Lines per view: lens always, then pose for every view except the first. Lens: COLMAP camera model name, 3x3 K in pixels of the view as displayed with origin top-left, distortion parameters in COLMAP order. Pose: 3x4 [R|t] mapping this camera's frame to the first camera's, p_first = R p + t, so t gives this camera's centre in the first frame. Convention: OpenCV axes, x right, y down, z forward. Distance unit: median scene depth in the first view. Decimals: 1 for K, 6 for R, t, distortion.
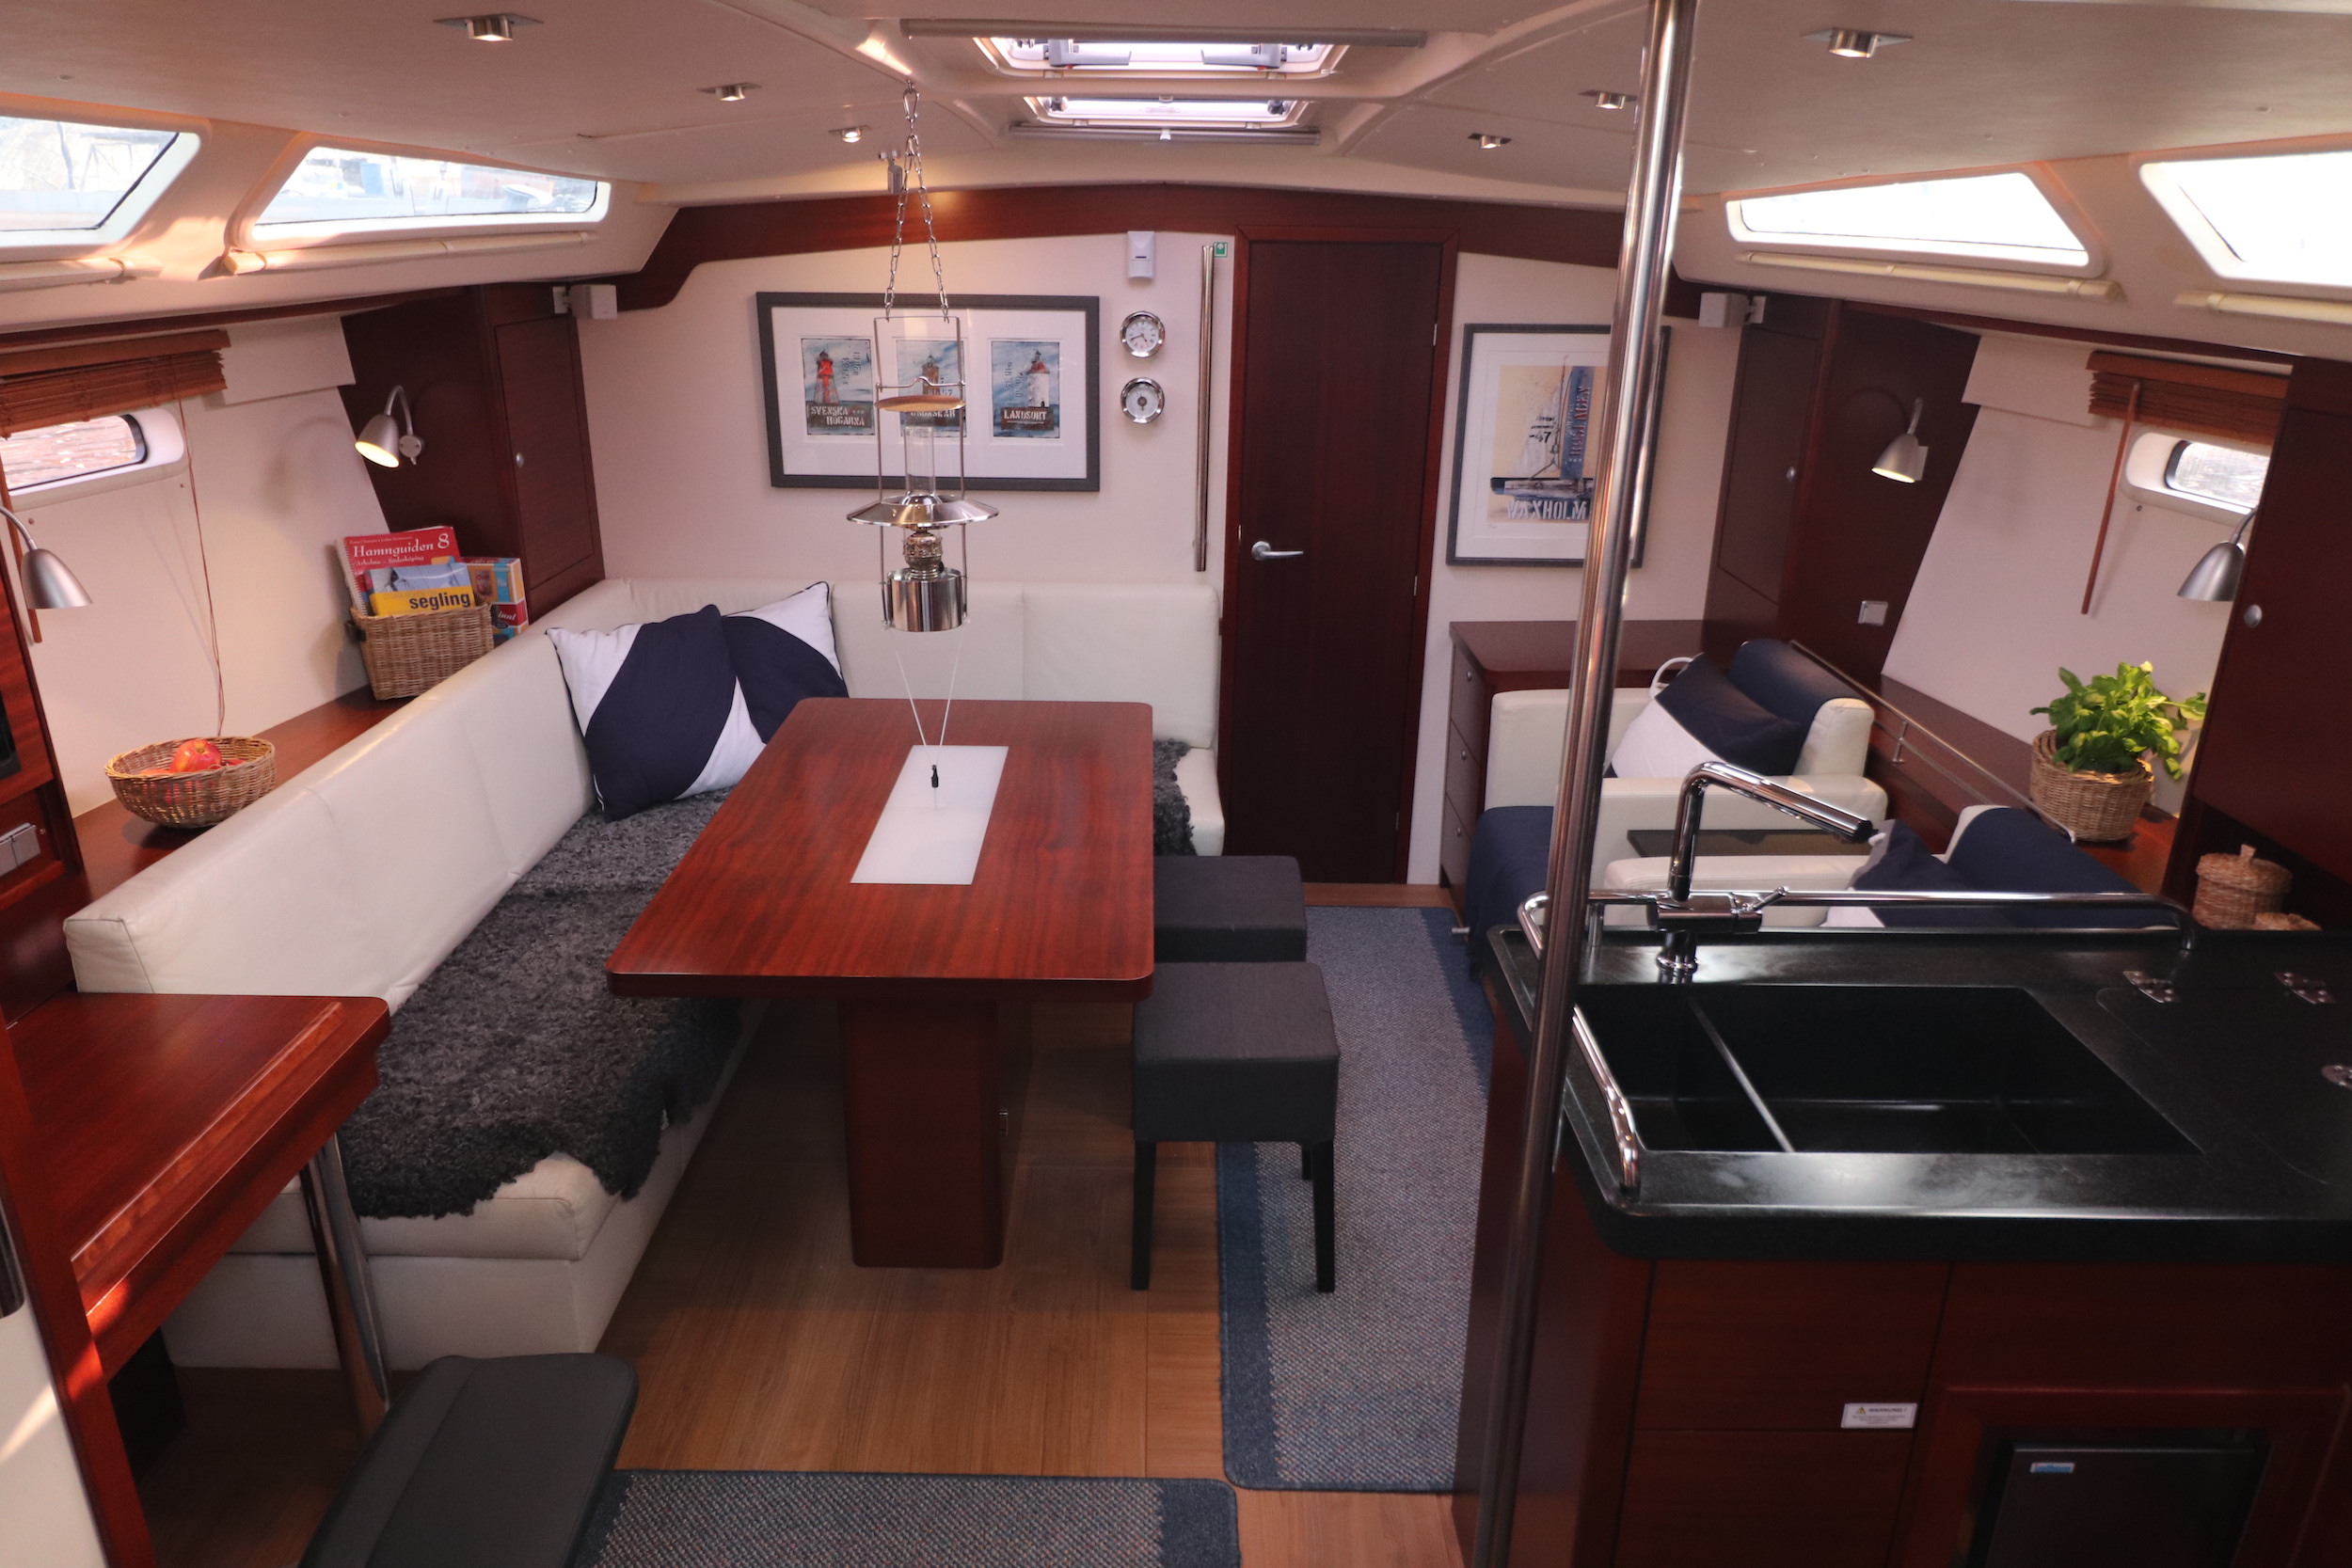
lens RADIAL K [[1514.0, 0, 1167.9], [0, 1514.0, 791.6], [0, 0, 1]] dist [0.010217, 0.004238]
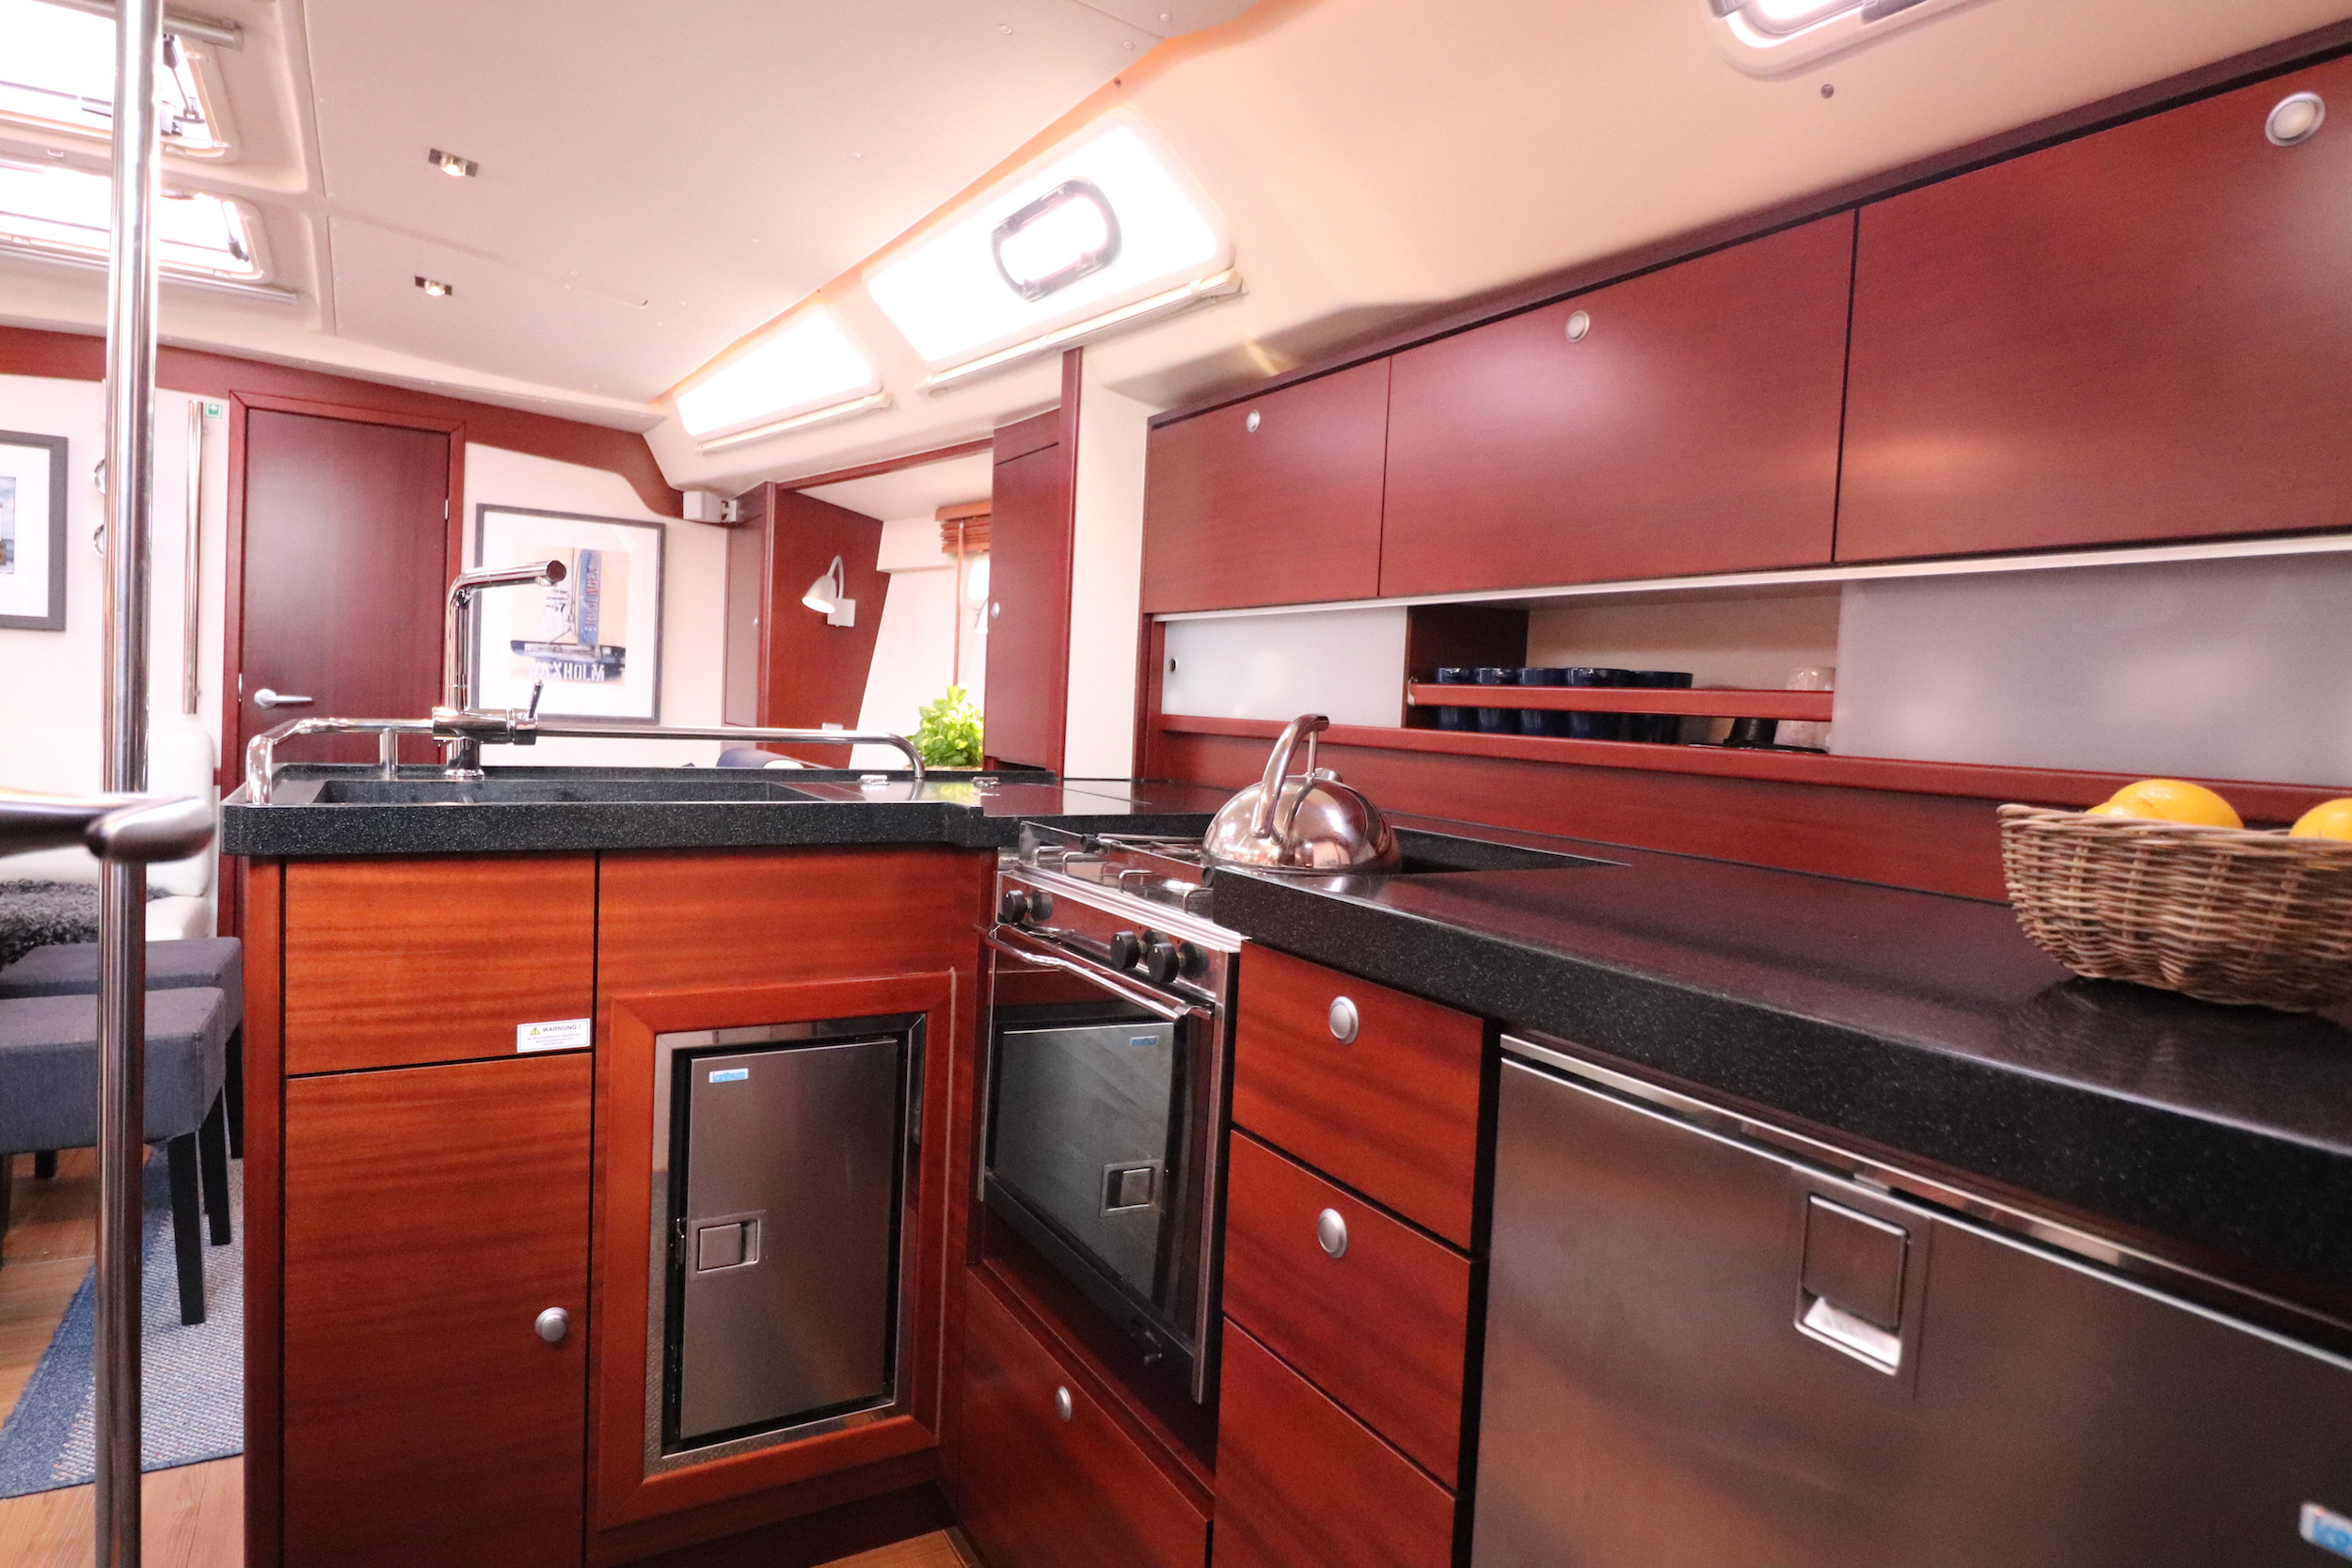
lens RADIAL K [[1329.5, 0, 1175.0], [0, 1329.5, 771.5], [0, 0, 1]] dist [-0.010472, -0.003077]
pose [[0.861117, 0.009352, 0.508321, 0.144438], [0.139301, 0.957228, -0.253593, 0.208353], [-0.488951, 0.289183, 0.822983, -0.014528]]
